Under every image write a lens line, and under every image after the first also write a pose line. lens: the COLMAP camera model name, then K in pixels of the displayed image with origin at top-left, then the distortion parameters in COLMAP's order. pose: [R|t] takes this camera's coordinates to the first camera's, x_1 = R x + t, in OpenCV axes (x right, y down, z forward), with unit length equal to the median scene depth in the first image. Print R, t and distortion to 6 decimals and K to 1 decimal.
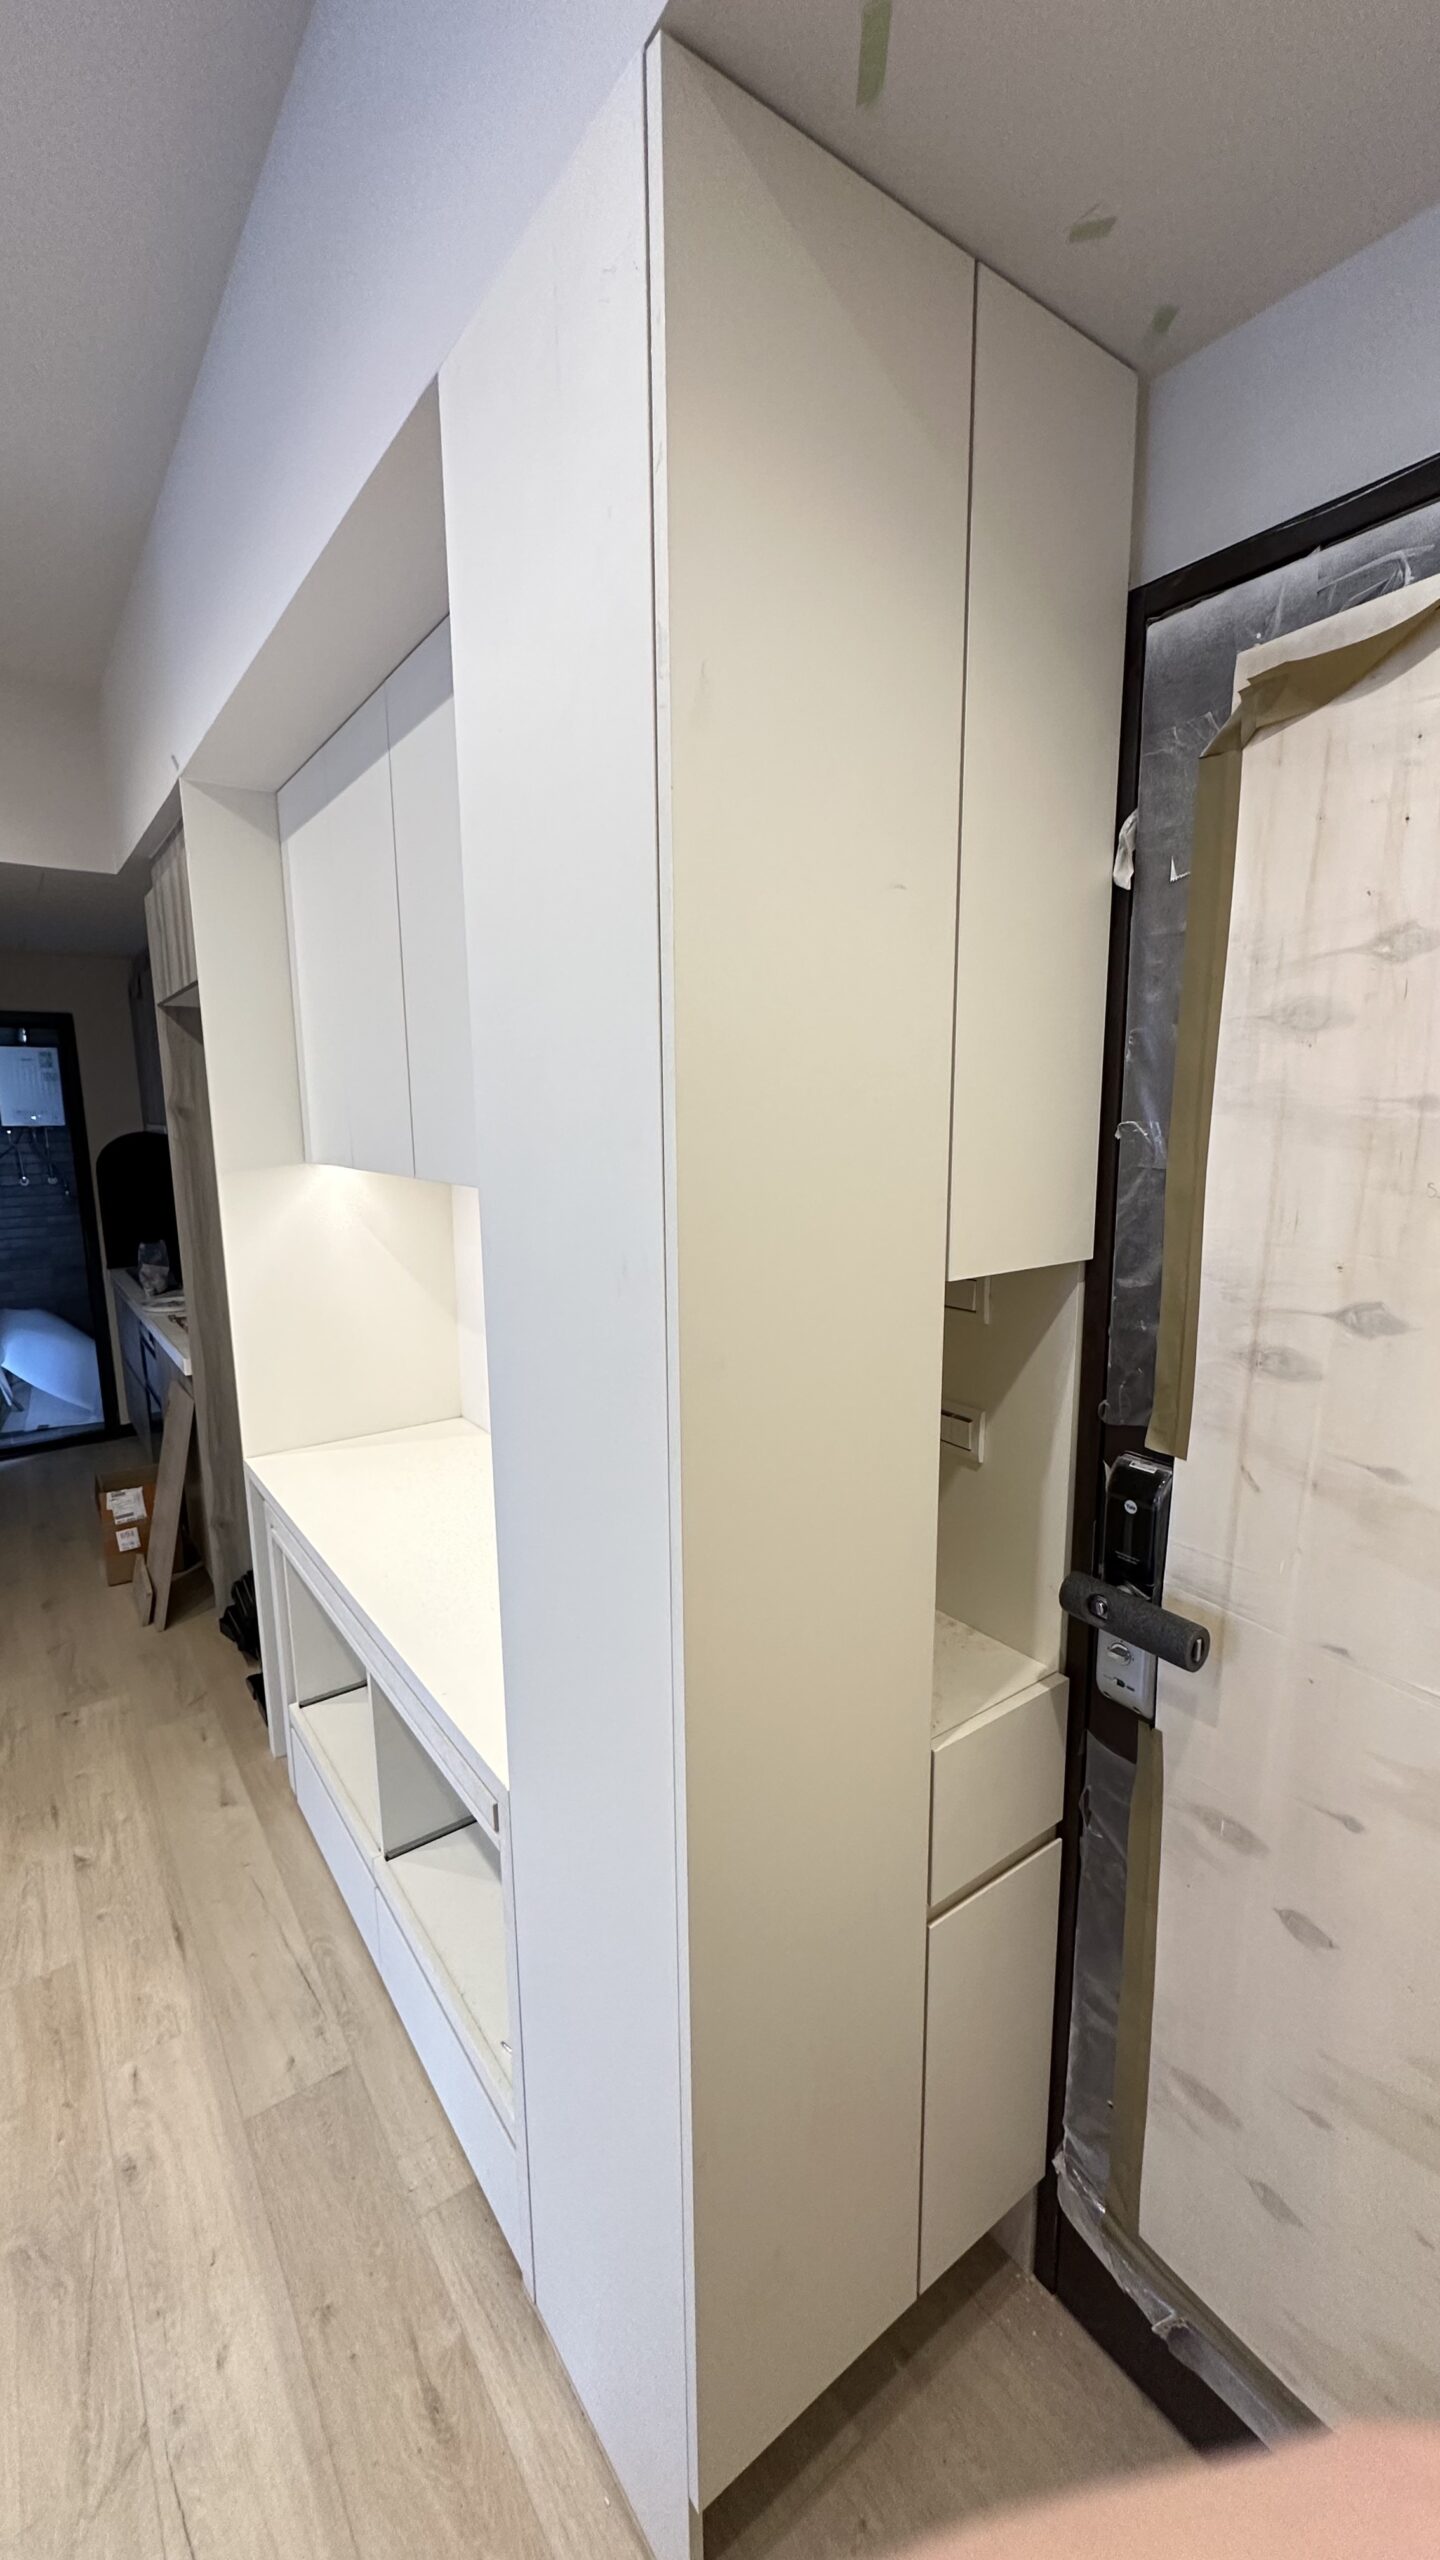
lens RADIAL K [[1016.3, 0, 720.0], [0, 1016.3, 1280.0], [0, 0, 1]] dist [-0.003765, 0.000529]
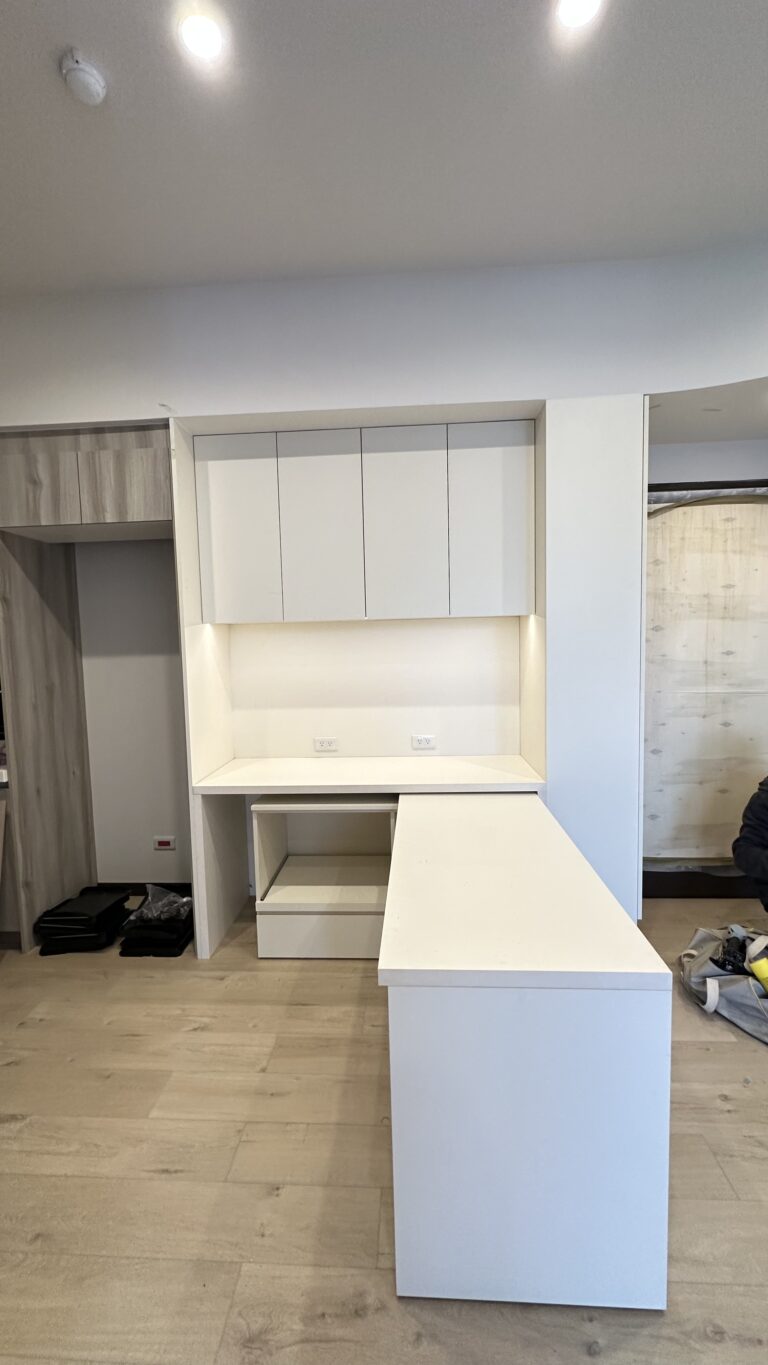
lens RADIAL K [[541.9, 0, 384.0], [0, 541.9, 682.5], [0, 0, 1]] dist [-0.003765, 0.000529]
pose [[0.633515, -0.066950, 0.770829, -1.453325], [0.150005, 0.987975, -0.037473, 0.121662], [-0.759051, 0.139368, 0.635939, 0.164925]]
